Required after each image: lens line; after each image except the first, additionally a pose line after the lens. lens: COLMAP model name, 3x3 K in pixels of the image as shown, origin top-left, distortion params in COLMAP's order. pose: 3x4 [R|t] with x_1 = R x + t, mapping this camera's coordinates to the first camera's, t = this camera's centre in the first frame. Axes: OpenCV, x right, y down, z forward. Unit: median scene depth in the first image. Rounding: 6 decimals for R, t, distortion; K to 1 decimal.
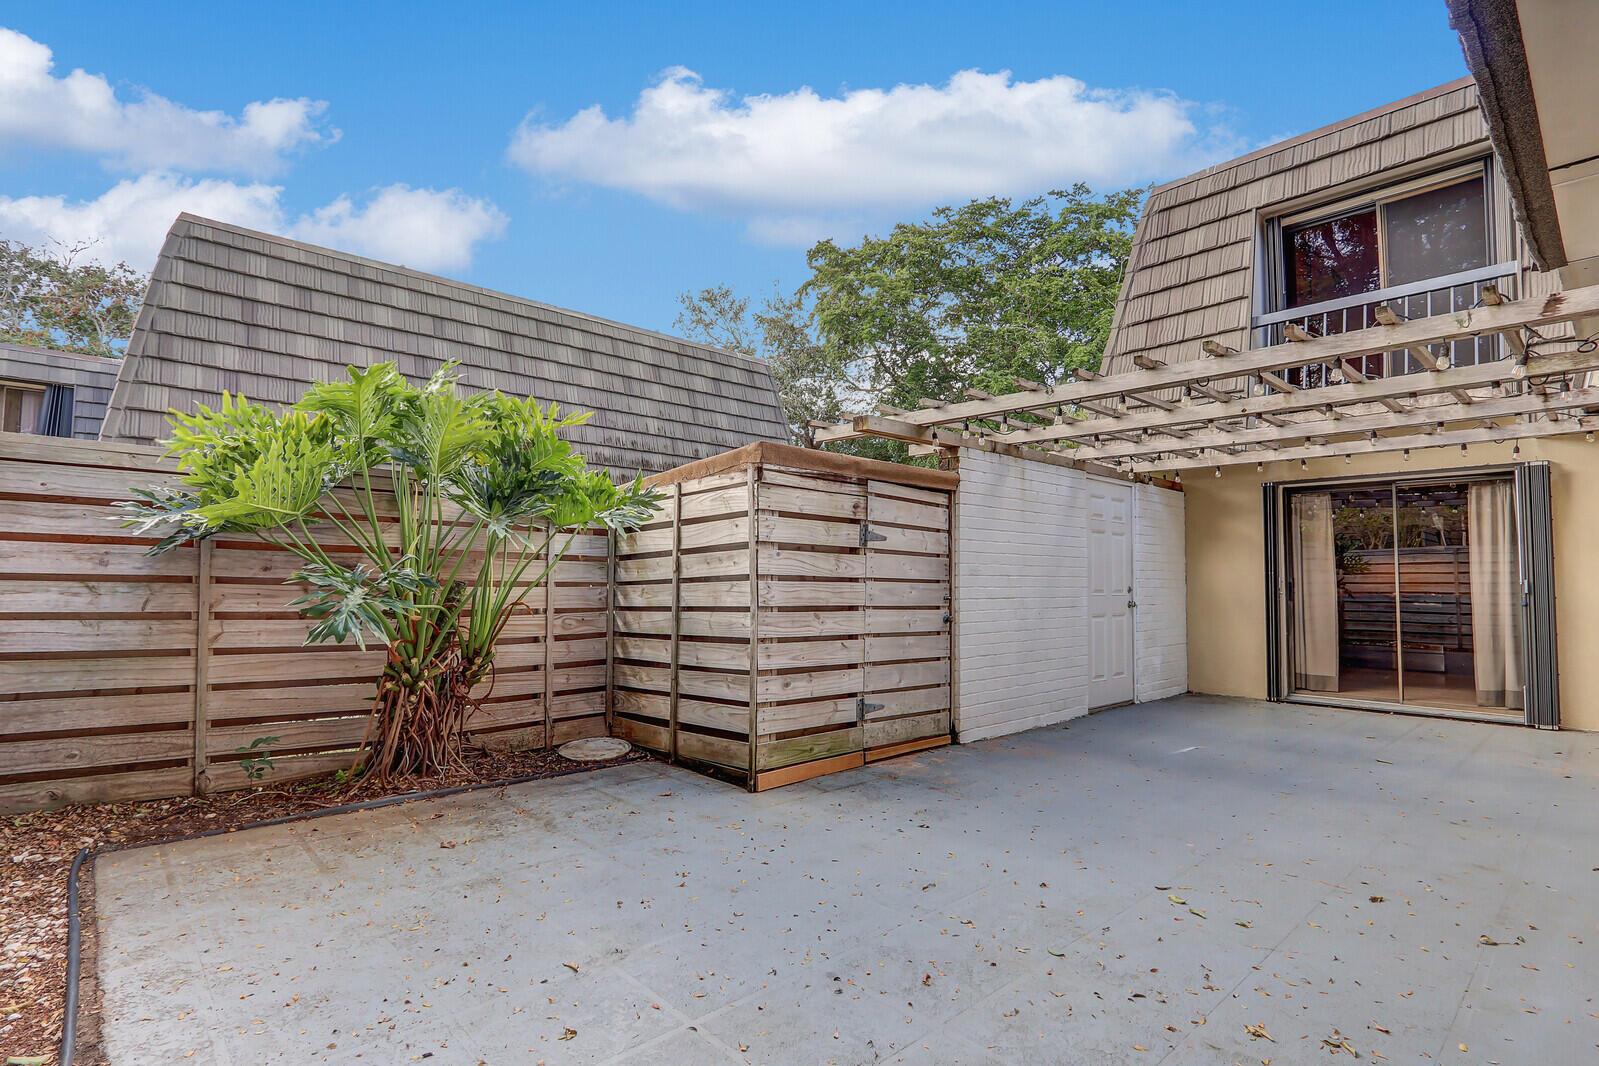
lens RADIAL K [[767.5, 0, 789.5], [0, 767.5, 546.5], [0, 0, 1]] dist [-0.018237, -0.000282]
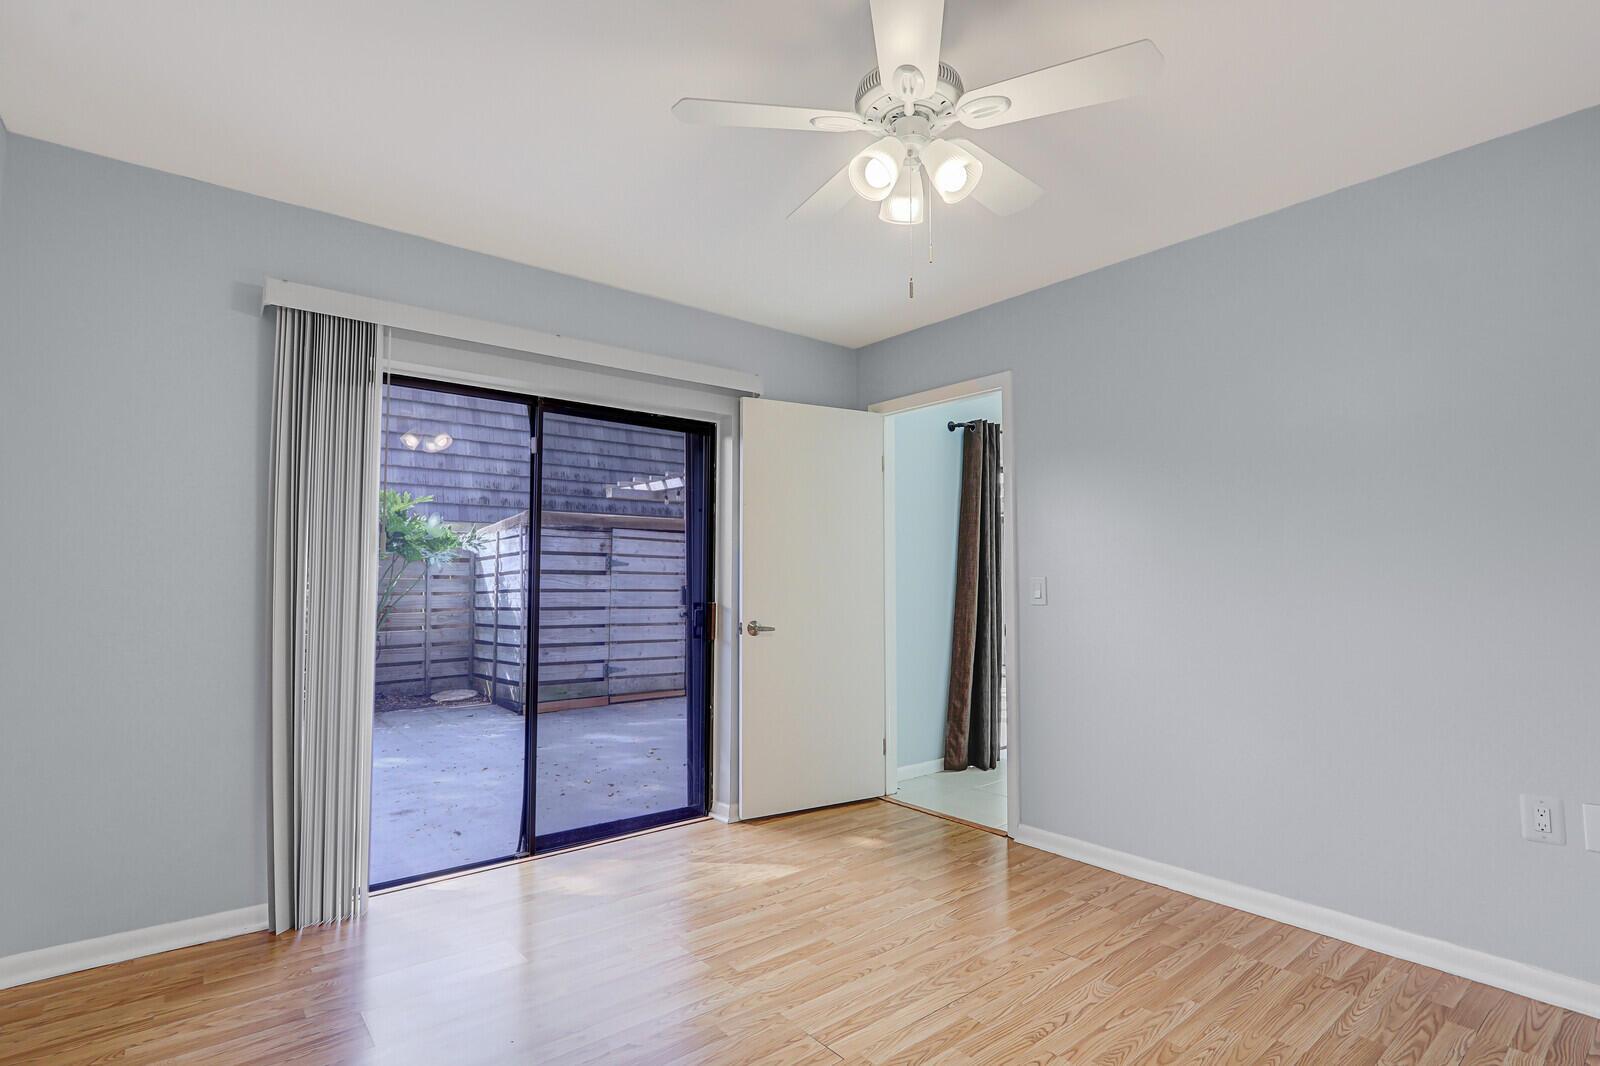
lens RADIAL K [[767.9, 0, 807.2], [0, 767.9, 556.8], [0, 0, 1]] dist [-0.018237, -0.000282]
pose [[0.998346, -0.008203, -0.056907, 0.604098], [0.009245, 0.999794, 0.018063, -0.053224], [0.056747, -0.018559, 0.998216, -0.587037]]
